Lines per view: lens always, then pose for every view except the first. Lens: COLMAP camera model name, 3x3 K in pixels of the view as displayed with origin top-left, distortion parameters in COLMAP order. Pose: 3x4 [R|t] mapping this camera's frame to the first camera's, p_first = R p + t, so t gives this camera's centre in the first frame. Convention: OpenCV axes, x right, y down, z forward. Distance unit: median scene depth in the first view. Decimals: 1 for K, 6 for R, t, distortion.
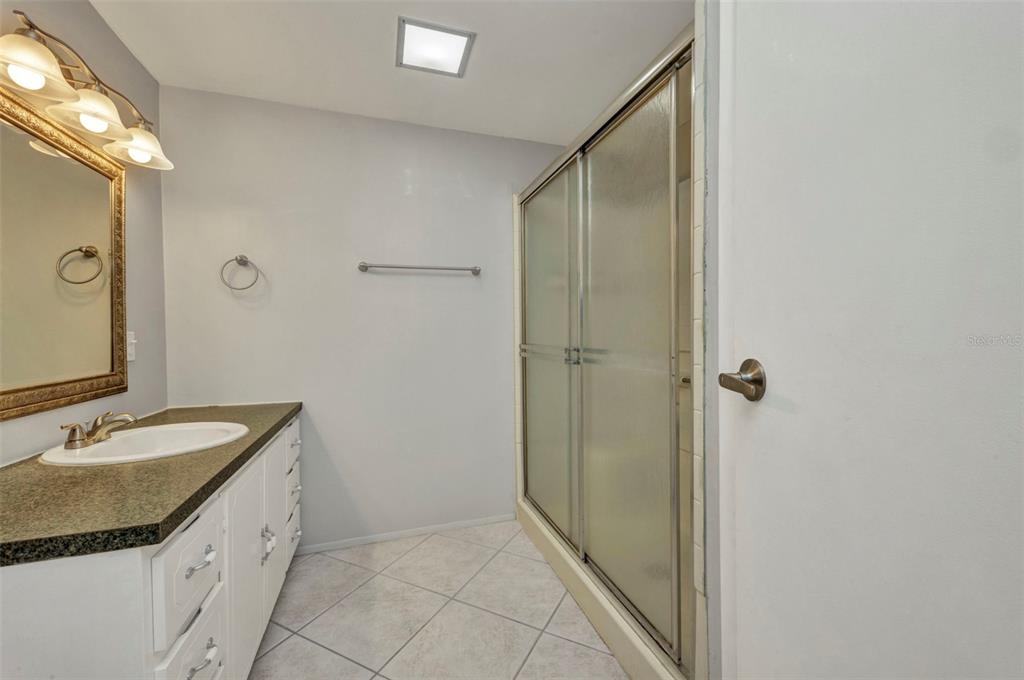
lens RADIAL K [[420.5, 0, 511.1], [0, 420.5, 330.1], [0, 0, 1]] dist [0.015122, -0.004007]
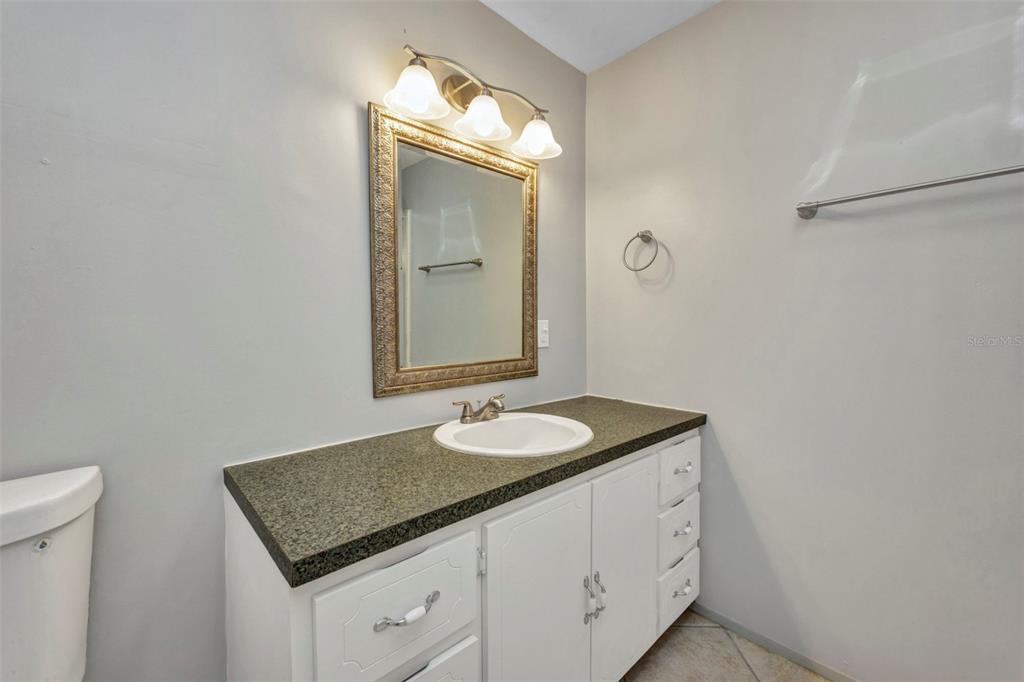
lens RADIAL K [[420.5, 0, 495.3], [0, 420.5, 337.9], [0, 0, 1]] dist [0.015122, -0.004007]
pose [[0.427413, 0.034354, -0.903404, 0.016133], [0.008484, 0.999081, 0.042007, 0.002659], [0.904017, -0.025618, 0.426729, 0.467132]]
